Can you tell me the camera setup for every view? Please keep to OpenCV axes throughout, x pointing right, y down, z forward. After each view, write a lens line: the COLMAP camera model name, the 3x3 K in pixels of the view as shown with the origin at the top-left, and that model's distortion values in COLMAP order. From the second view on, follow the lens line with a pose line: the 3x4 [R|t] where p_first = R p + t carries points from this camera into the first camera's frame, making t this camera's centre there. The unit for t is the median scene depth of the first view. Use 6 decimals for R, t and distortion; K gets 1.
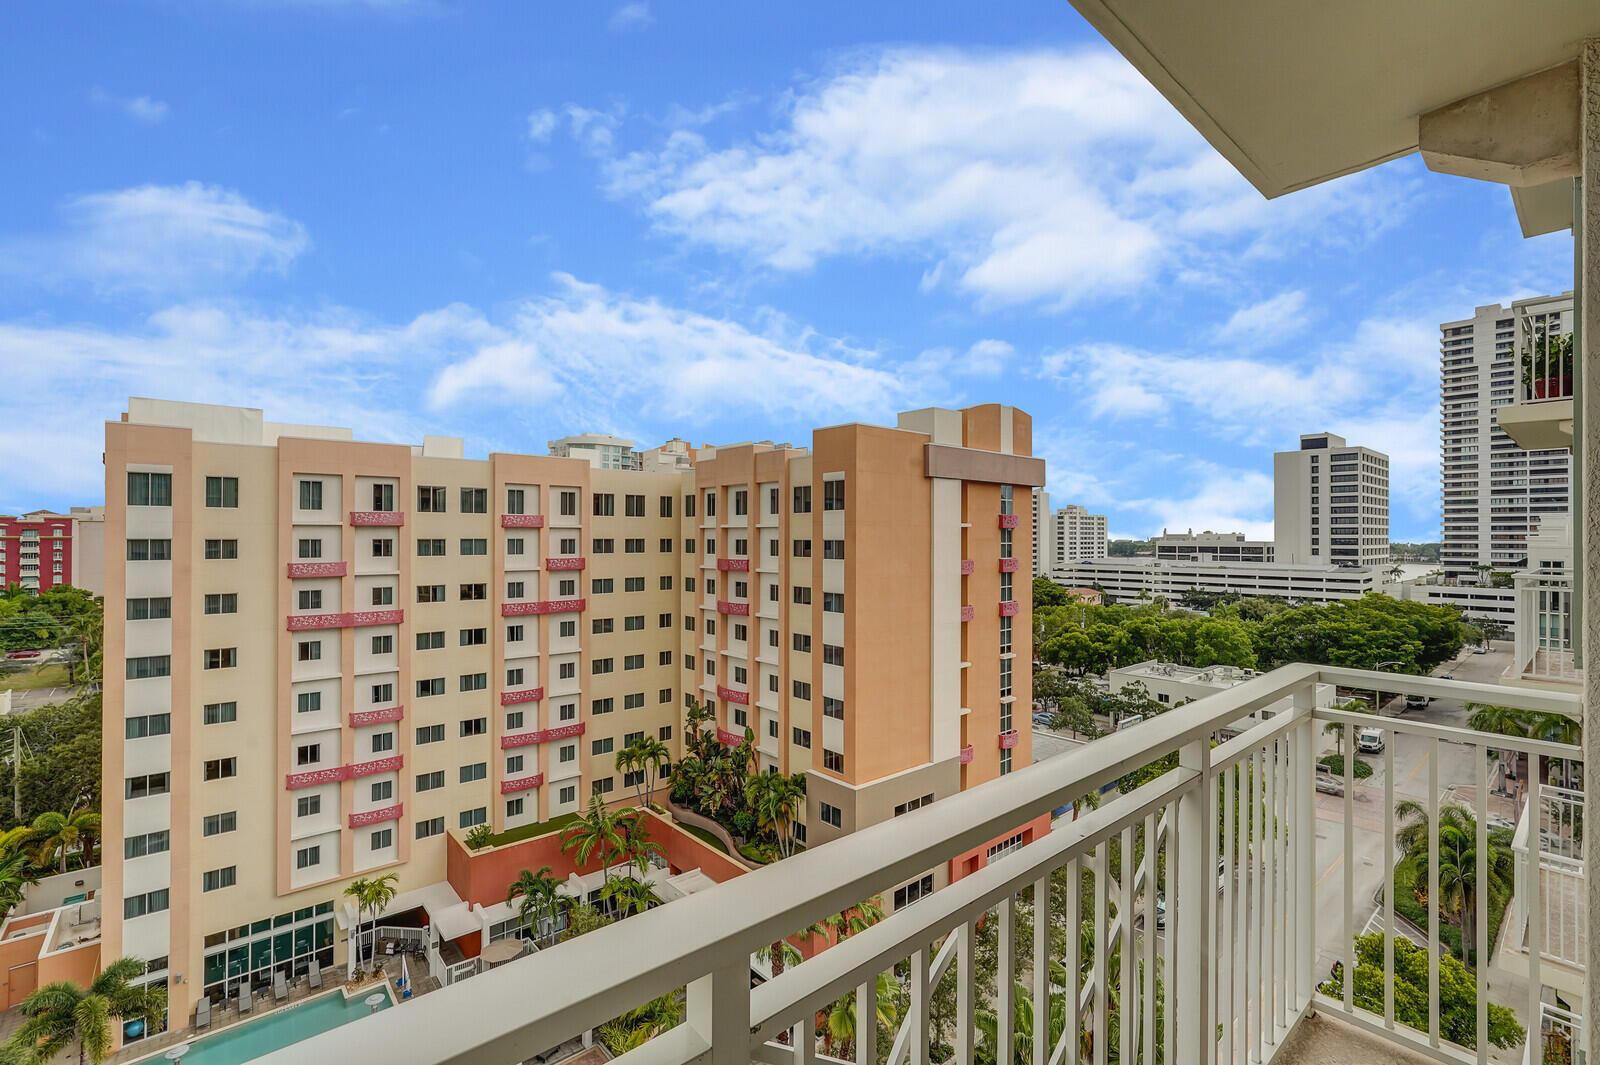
lens RADIAL K [[713.2, 0, 793.8], [0, 713.2, 536.7], [0, 0, 1]] dist [0.001919, 0.000359]
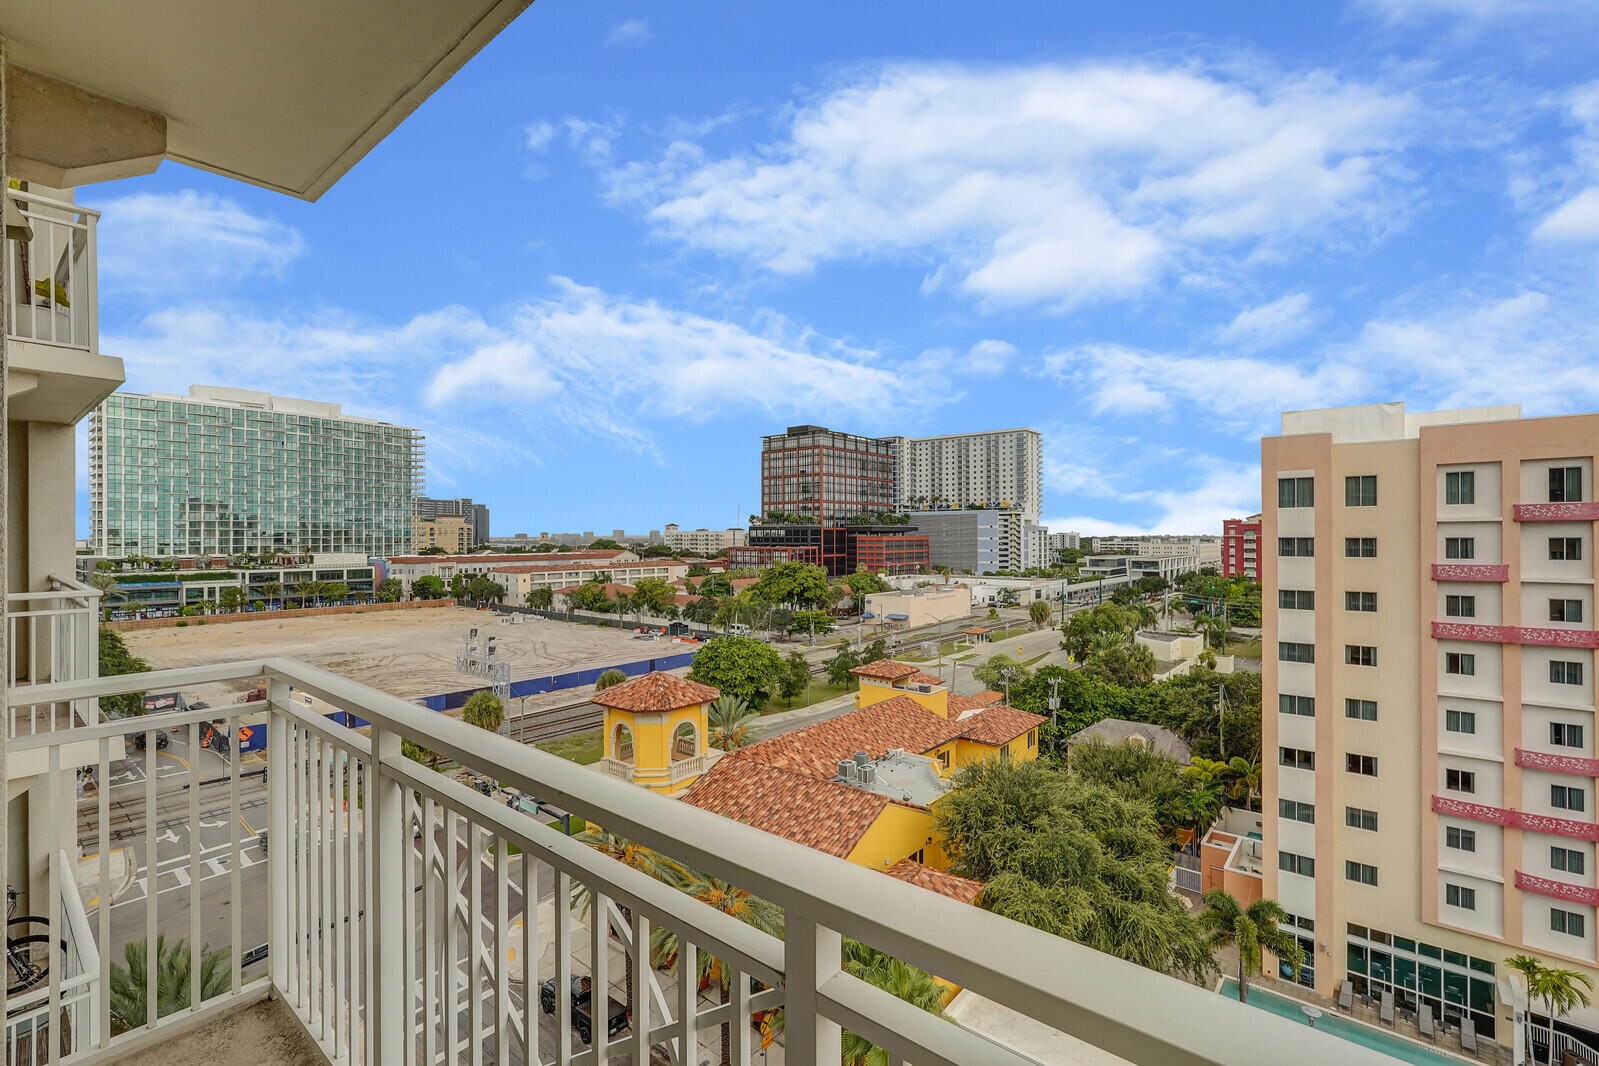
lens RADIAL K [[675.2, 0, 703.2], [0, 675.2, 526.9], [0, 0, 1]] dist [0.001686, 0.000209]
pose [[0.999997, -0.000435, 0.002320, -0.138978], [0.000433, 1.000000, 0.000615, -0.000941], [-0.002320, -0.000614, 0.999997, 0.003618]]
